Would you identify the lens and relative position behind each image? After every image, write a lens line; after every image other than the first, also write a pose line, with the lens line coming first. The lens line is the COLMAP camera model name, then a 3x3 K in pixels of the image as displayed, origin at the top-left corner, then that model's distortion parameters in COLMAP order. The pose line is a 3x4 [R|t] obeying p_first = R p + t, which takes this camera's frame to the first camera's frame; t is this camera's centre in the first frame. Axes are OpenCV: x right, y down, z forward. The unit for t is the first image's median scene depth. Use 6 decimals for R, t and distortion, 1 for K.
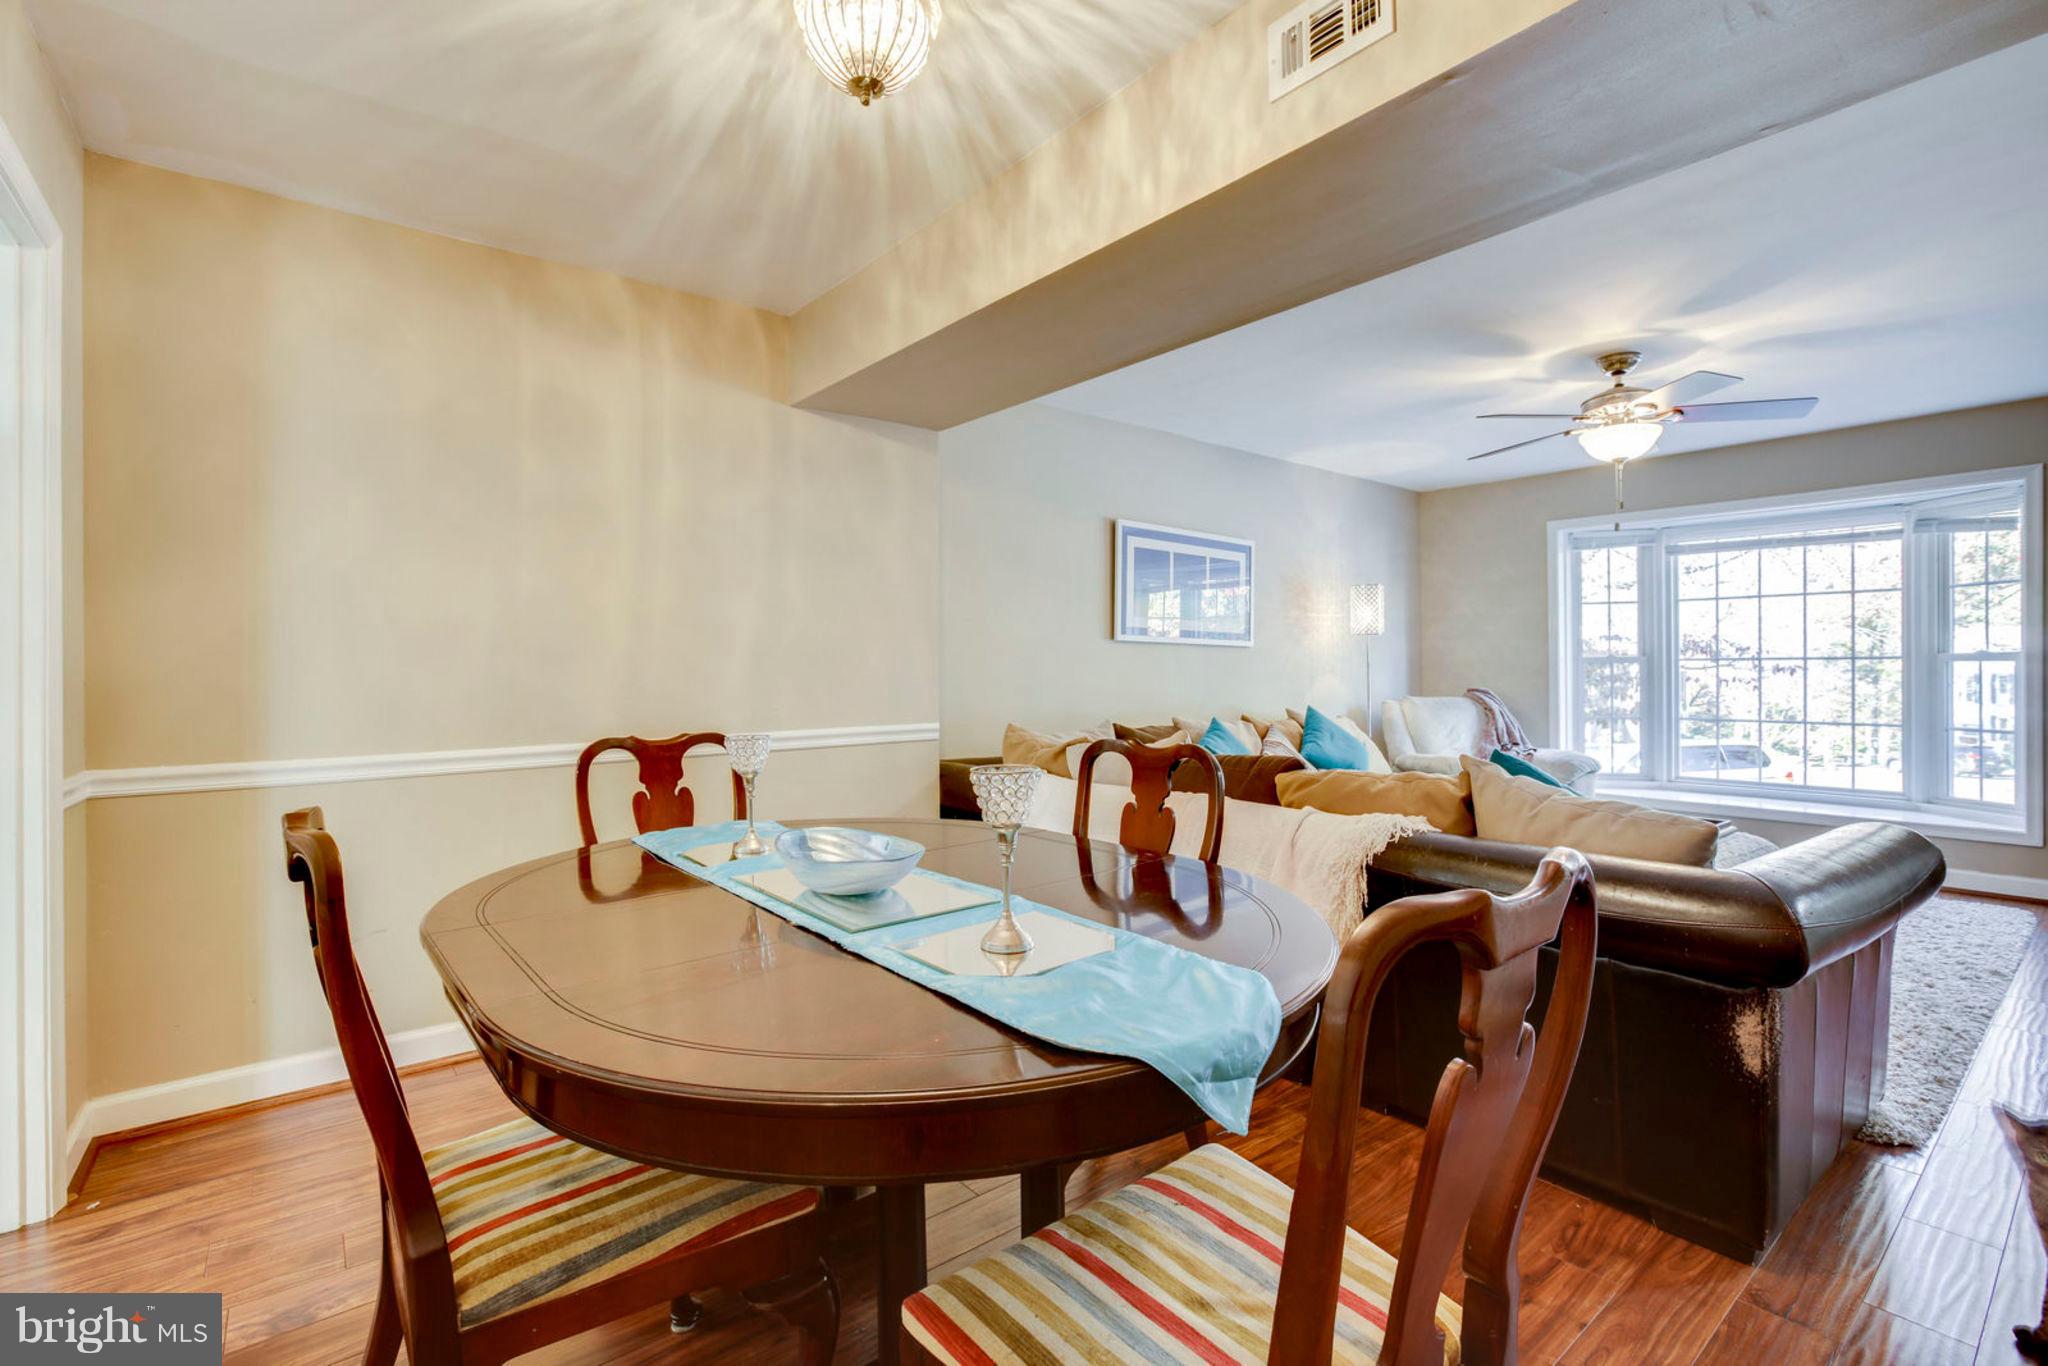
lens RADIAL K [[928.4, 0, 1027.1], [0, 928.4, 672.7], [0, 0, 1]] dist [-0.040000, 0.014790]
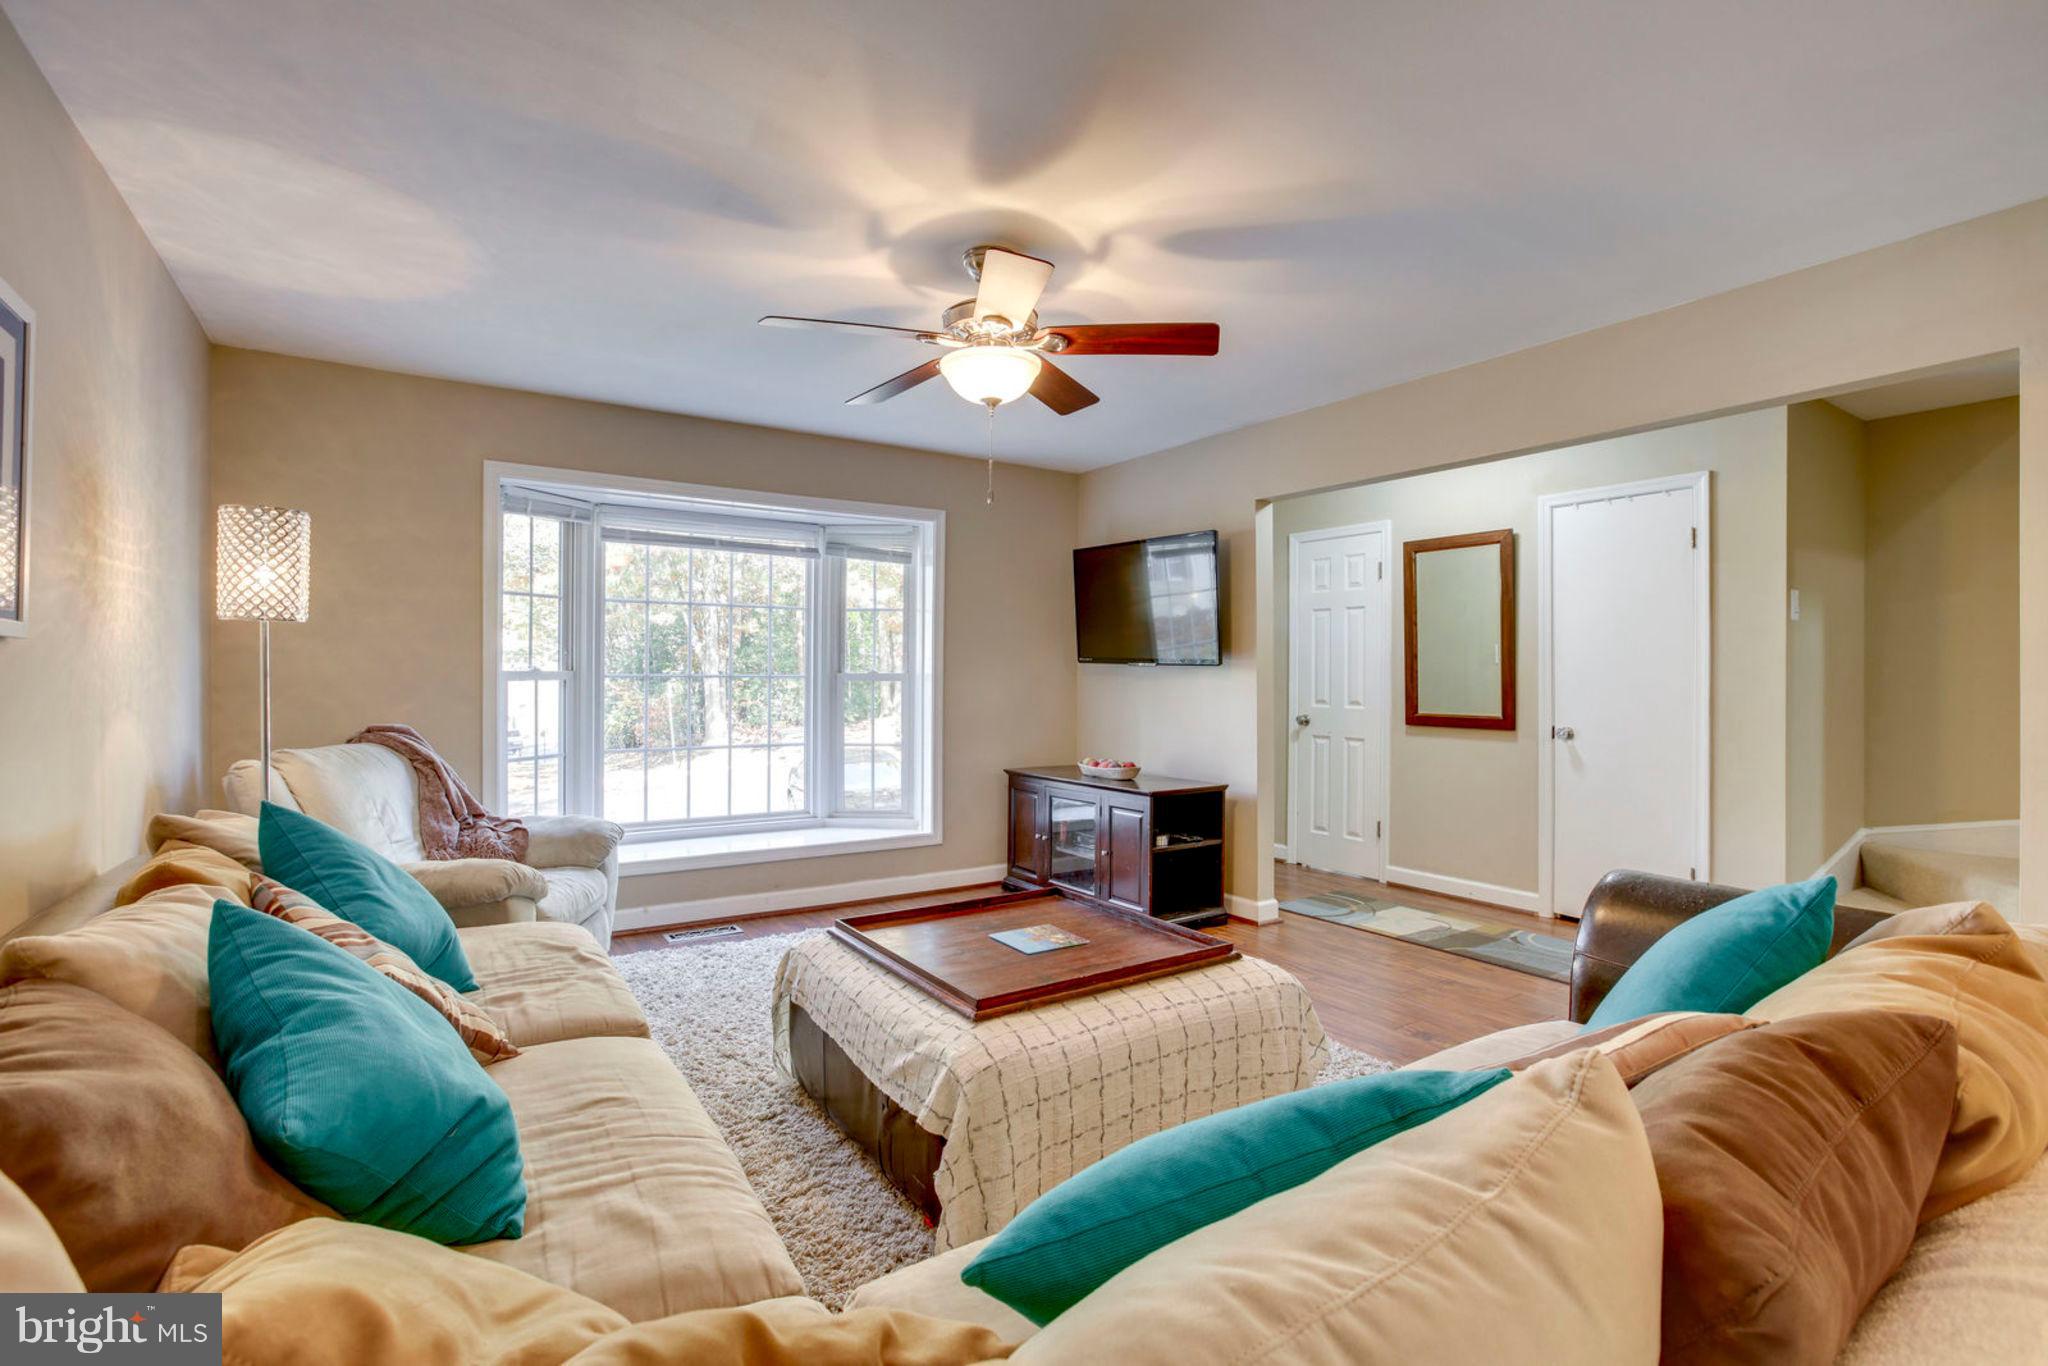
lens RADIAL K [[928.4, 0, 1026.5], [0, 928.4, 682.0], [0, 0, 1]] dist [-0.040000, 0.014790]
pose [[0.084900, -0.006293, 0.996370, -0.050960], [-0.001241, 0.999979, 0.006422, -0.019190], [-0.996389, -0.001782, 0.084890, 0.776967]]
